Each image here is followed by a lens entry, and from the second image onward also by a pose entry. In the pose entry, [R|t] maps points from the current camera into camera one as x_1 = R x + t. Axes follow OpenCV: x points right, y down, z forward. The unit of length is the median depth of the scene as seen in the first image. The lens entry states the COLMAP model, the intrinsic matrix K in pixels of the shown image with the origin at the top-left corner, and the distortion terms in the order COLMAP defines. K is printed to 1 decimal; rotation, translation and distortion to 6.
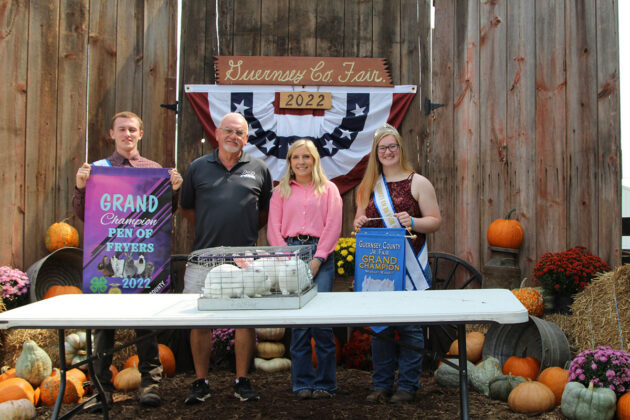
lens RADIAL K [[756.9, 0, 314.5], [0, 756.9, 213.3], [0, 0, 1]] dist [-0.085350, 0.000000]
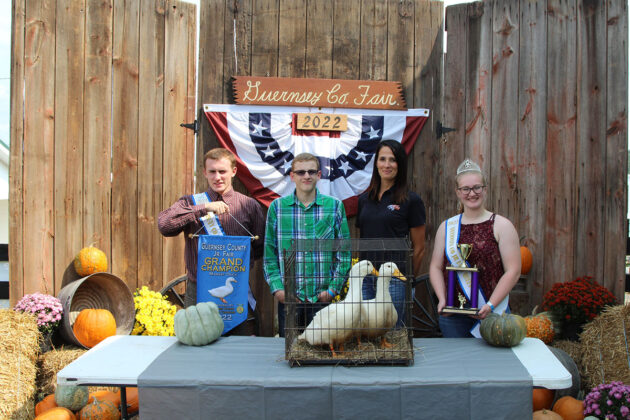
lens RADIAL K [[748.4, 0, 314.6], [0, 748.4, 208.1], [0, 0, 1]] dist [-0.081068, 0.000000]
pose [[0.998578, 0.008737, 0.052588, -0.076515], [-0.011389, 0.998667, 0.050345, -0.085580], [-0.052078, -0.050872, 0.997346, -0.023980]]
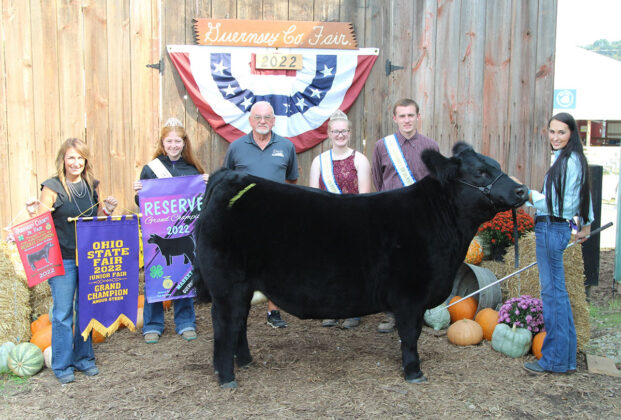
lens RADIAL K [[880.7, 0, 314.4], [0, 880.7, 206.9], [0, 0, 1]] dist [-0.039193, 0.000000]
pose [[0.995865, -0.009614, 0.090335, -0.080660], [-0.005341, 0.986469, 0.163860, -0.154629], [-0.090688, -0.163665, 0.982339, -0.309951]]
